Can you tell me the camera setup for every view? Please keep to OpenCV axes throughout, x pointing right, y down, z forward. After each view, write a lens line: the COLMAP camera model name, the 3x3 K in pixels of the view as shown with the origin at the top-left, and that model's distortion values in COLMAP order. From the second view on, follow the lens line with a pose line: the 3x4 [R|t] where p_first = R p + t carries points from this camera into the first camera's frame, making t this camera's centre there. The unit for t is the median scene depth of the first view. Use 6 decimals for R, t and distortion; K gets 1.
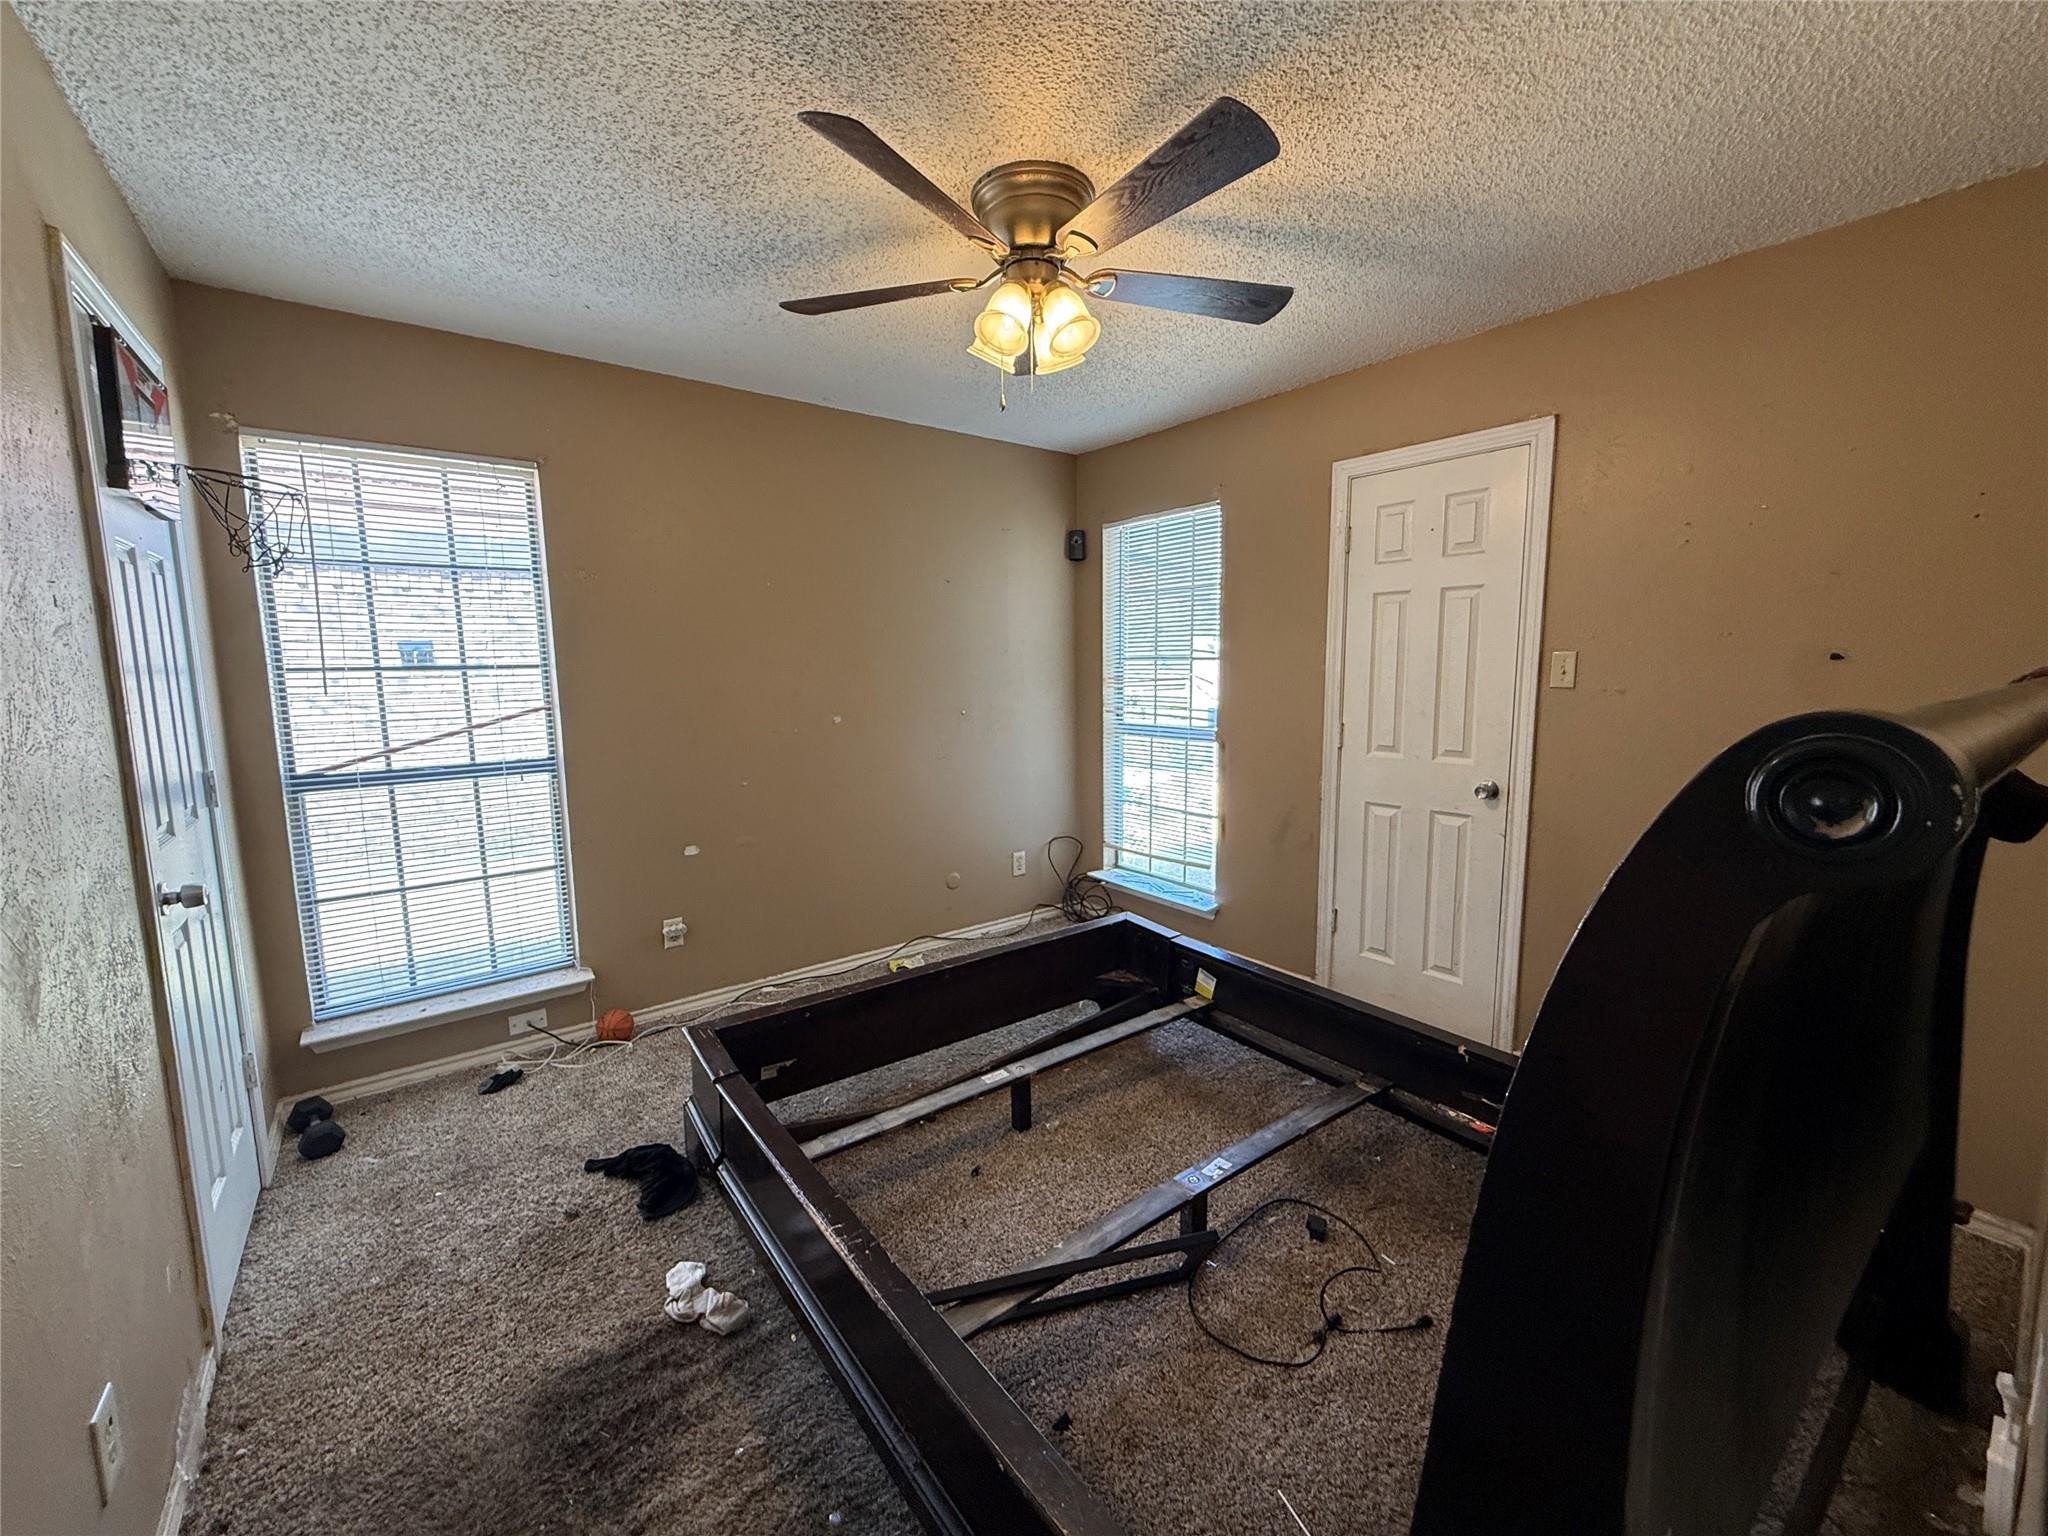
lens RADIAL K [[818.2, 0, 1021.4], [0, 818.2, 760.1], [0, 0, 1]] dist [0.001173, 0.000913]
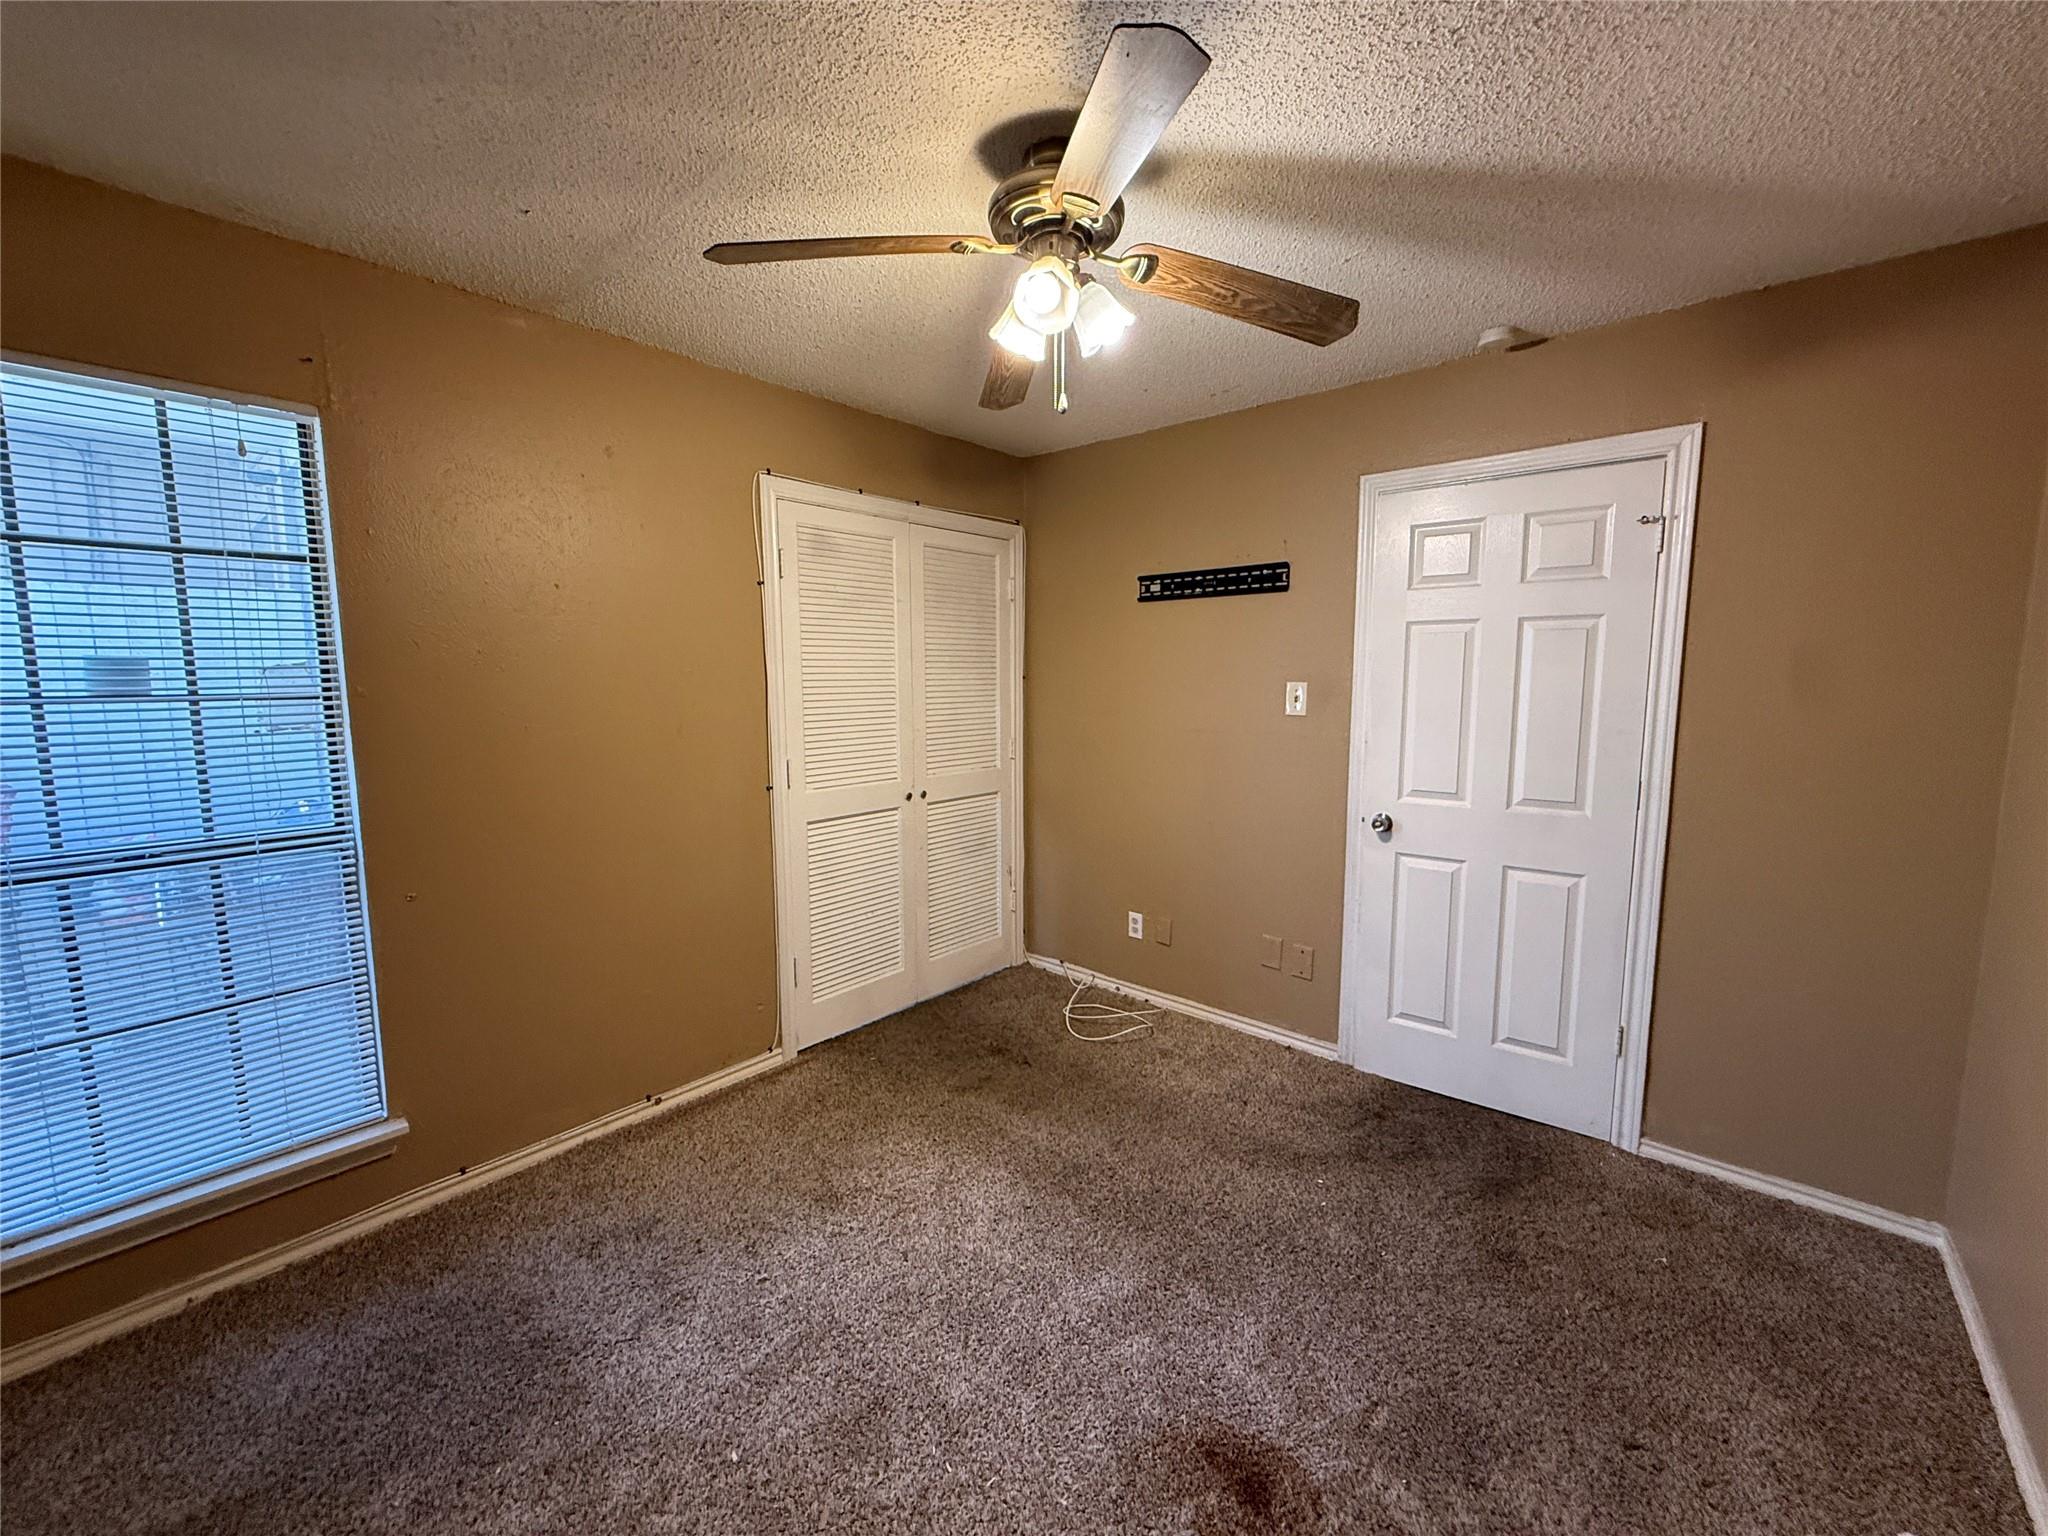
lens RADIAL K [[818.2, 0, 1029.1], [0, 818.2, 773.0], [0, 0, 1]] dist [0.001173, 0.000913]
pose [[0.975929, -0.013252, 0.217688, -0.166263], [0.017751, 0.999667, -0.018726, -0.026359], [-0.217367, 0.022140, 0.975839, 0.199787]]
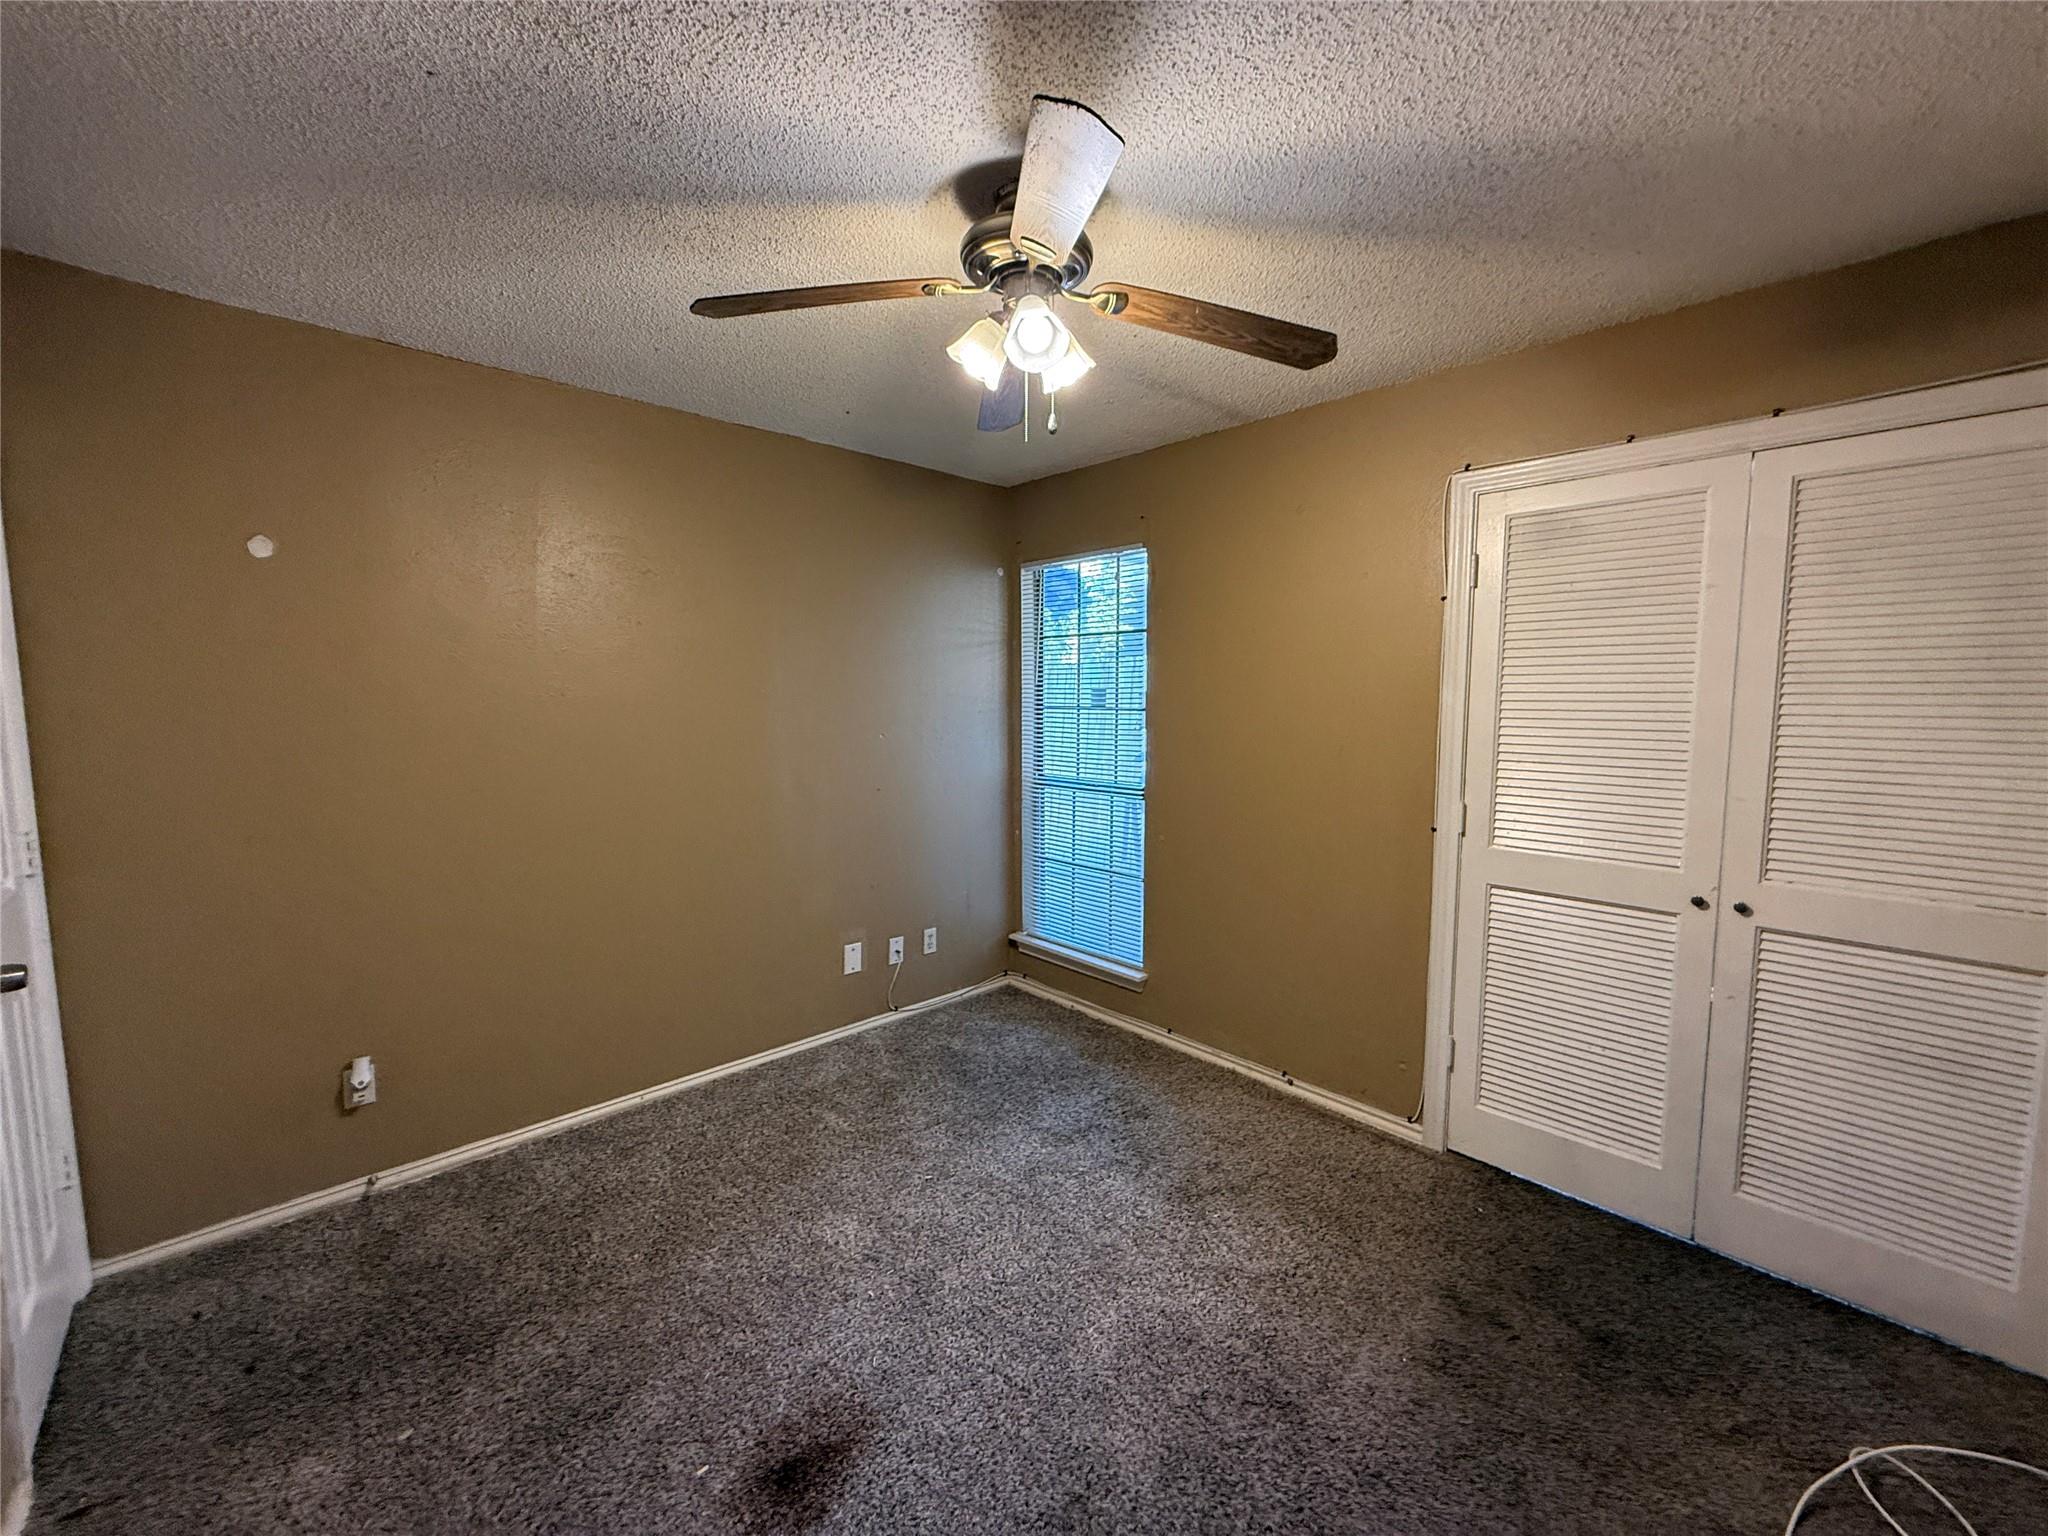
lens RADIAL K [[818.2, 0, 1015.9], [0, 818.2, 774.1], [0, 0, 1]] dist [0.001173, 0.000913]
pose [[0.104164, 0.109648, -0.988497, 0.649394], [-0.149766, 0.984300, 0.093401, -0.115796], [0.983219, 0.138315, 0.118950, 0.746961]]
